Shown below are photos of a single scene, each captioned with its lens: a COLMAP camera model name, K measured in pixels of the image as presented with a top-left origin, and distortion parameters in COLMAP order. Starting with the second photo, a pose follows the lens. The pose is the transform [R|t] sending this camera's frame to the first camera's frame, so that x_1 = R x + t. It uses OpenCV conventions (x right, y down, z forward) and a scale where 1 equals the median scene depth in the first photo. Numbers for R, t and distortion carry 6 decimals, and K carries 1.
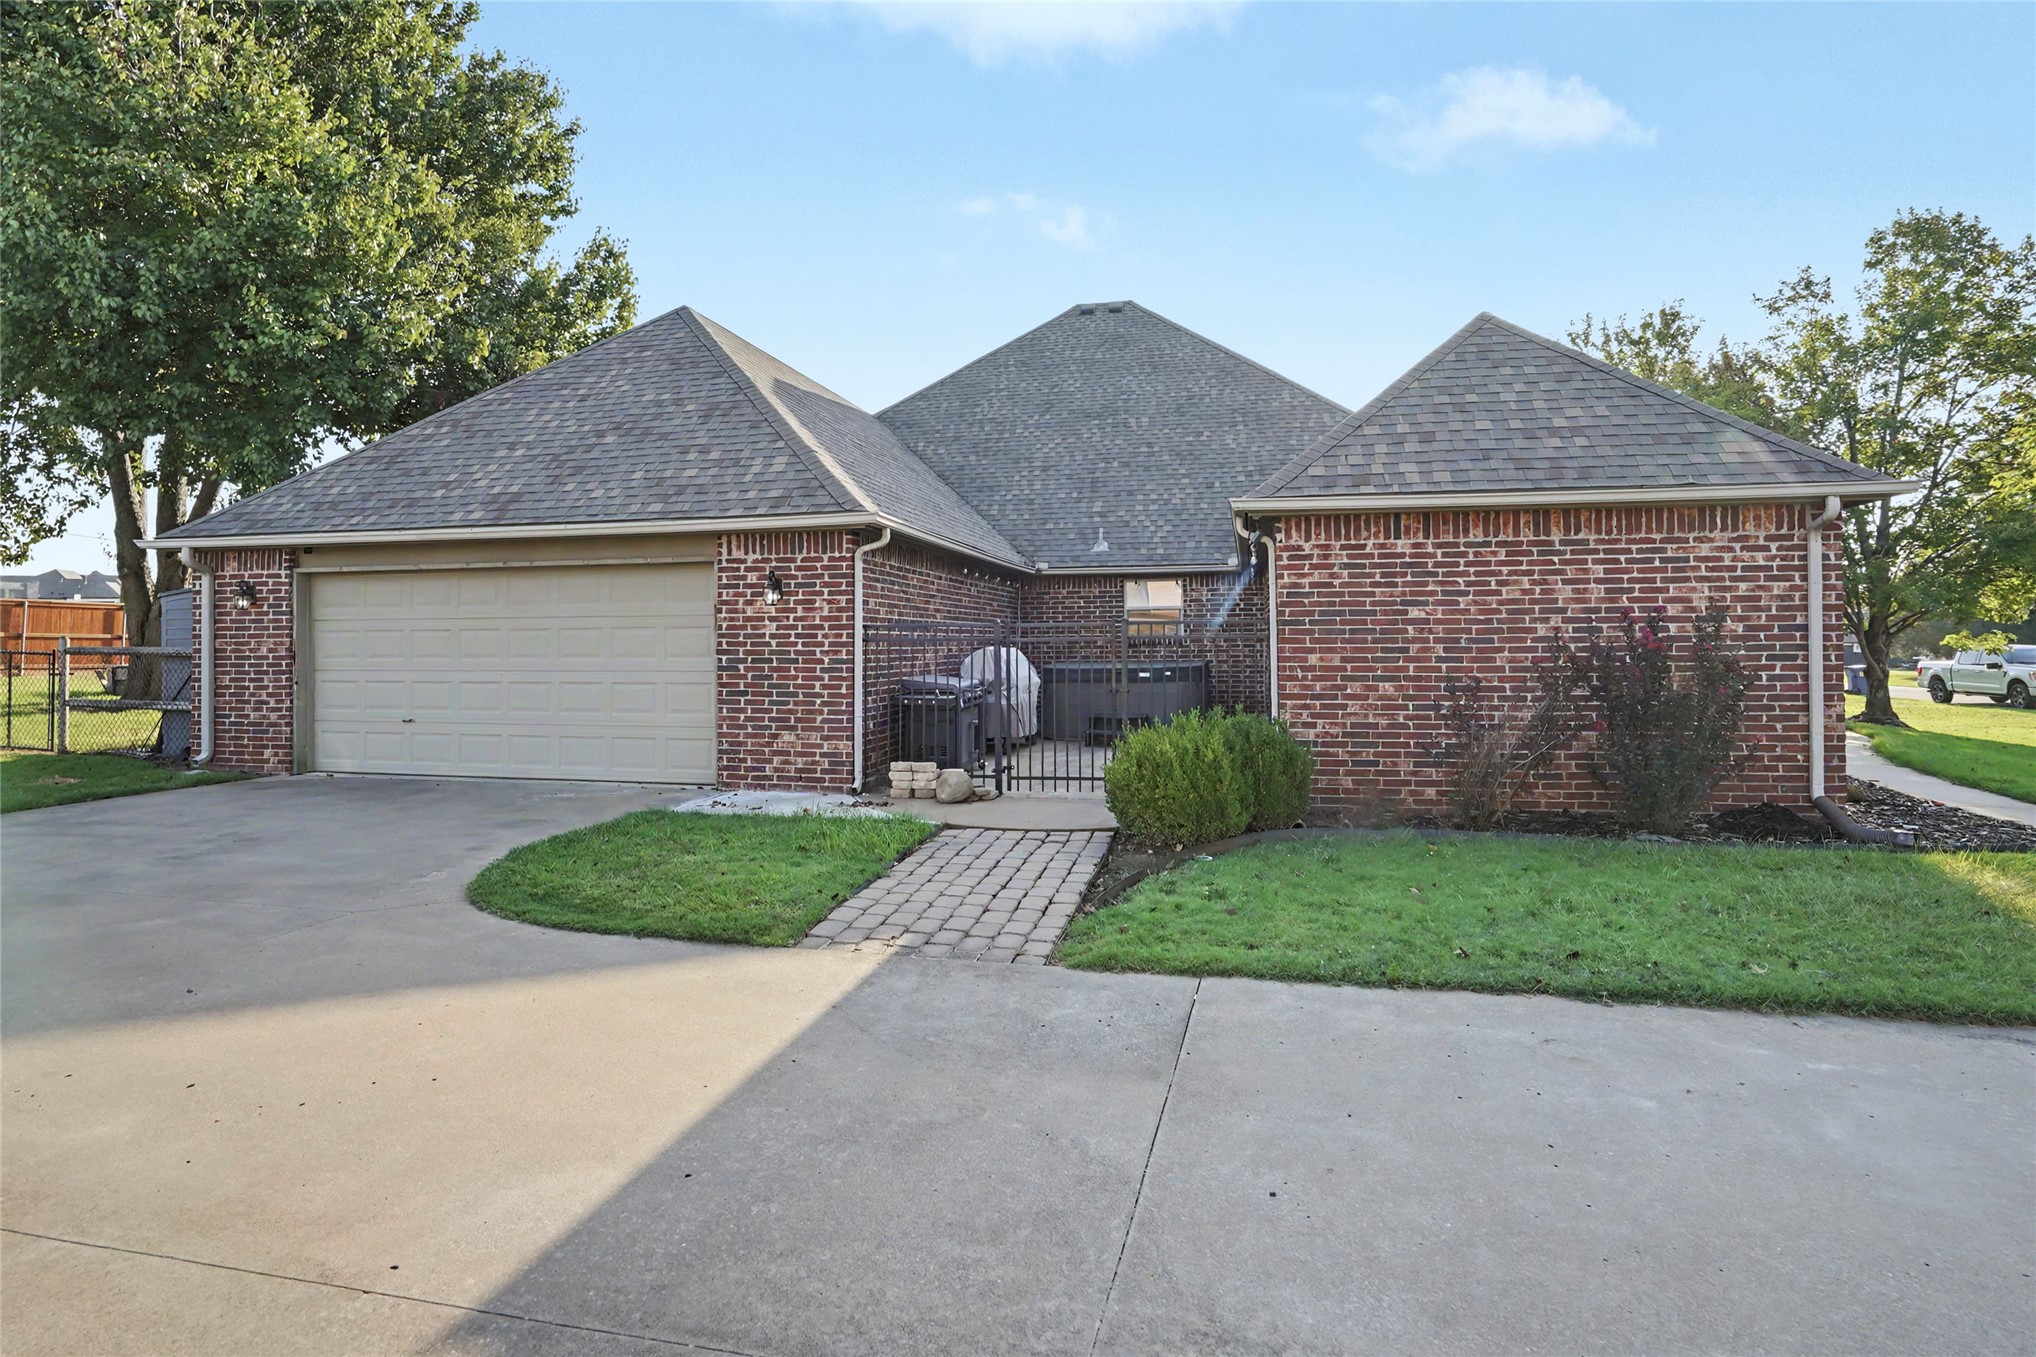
lens RADIAL K [[989.1, 0, 1021.4], [0, 989.1, 654.0], [0, 0, 1]] dist [-0.034378, 0.000444]
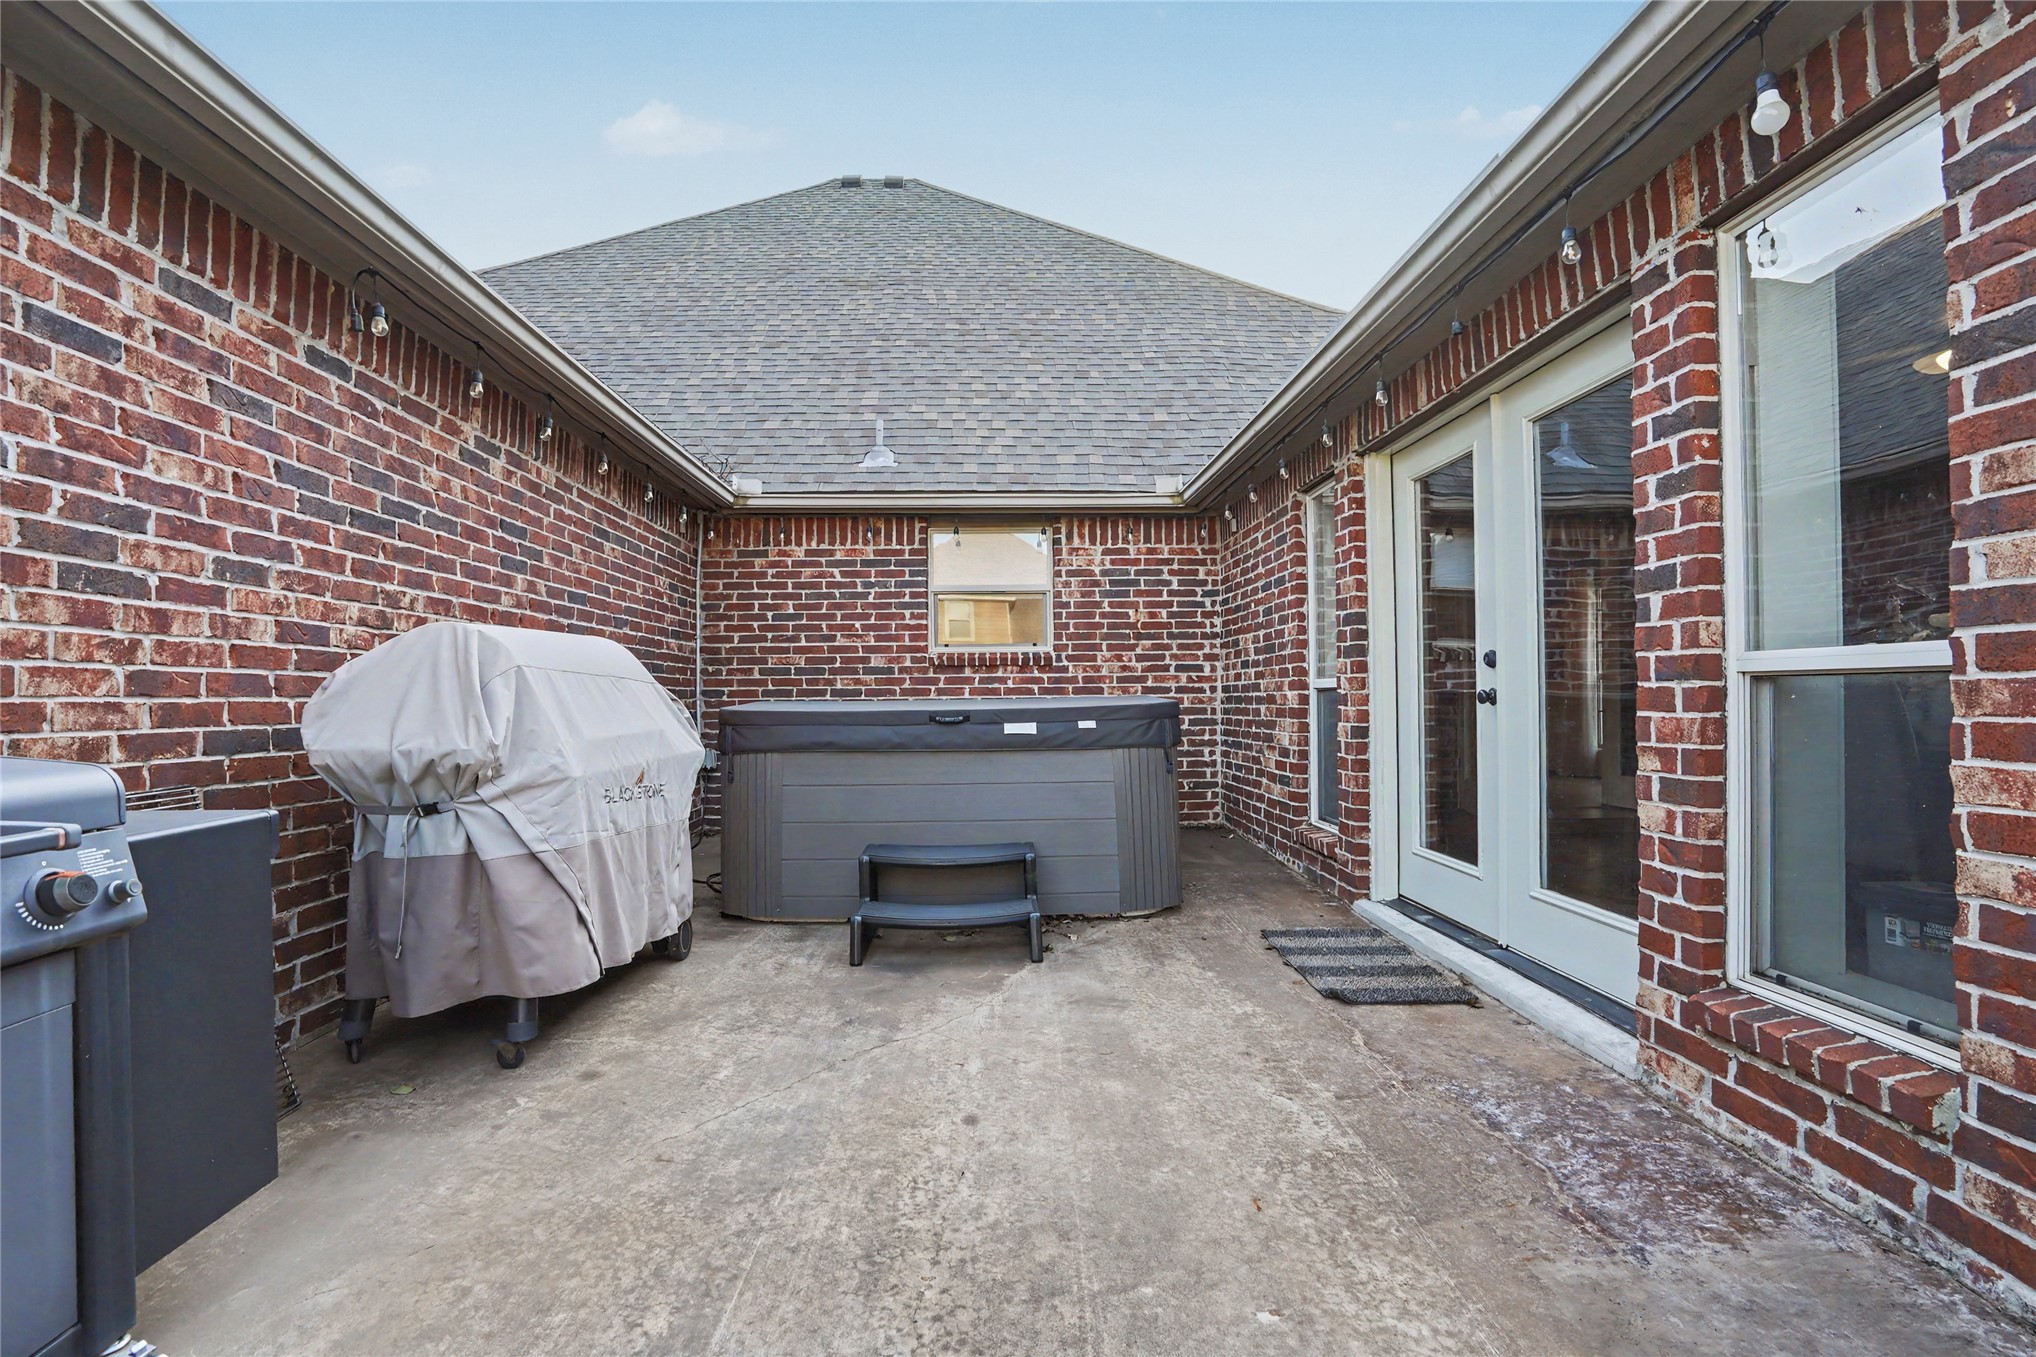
lens RADIAL K [[989.1, 0, 1021.4], [0, 989.1, 654.0], [0, 0, 1]] dist [-0.034378, 0.000444]
pose [[0.970242, 0.010614, 0.241903, 0.033175], [0.002473, 0.998552, -0.053735, 0.010486], [-0.242123, 0.052734, 0.968811, 0.531088]]
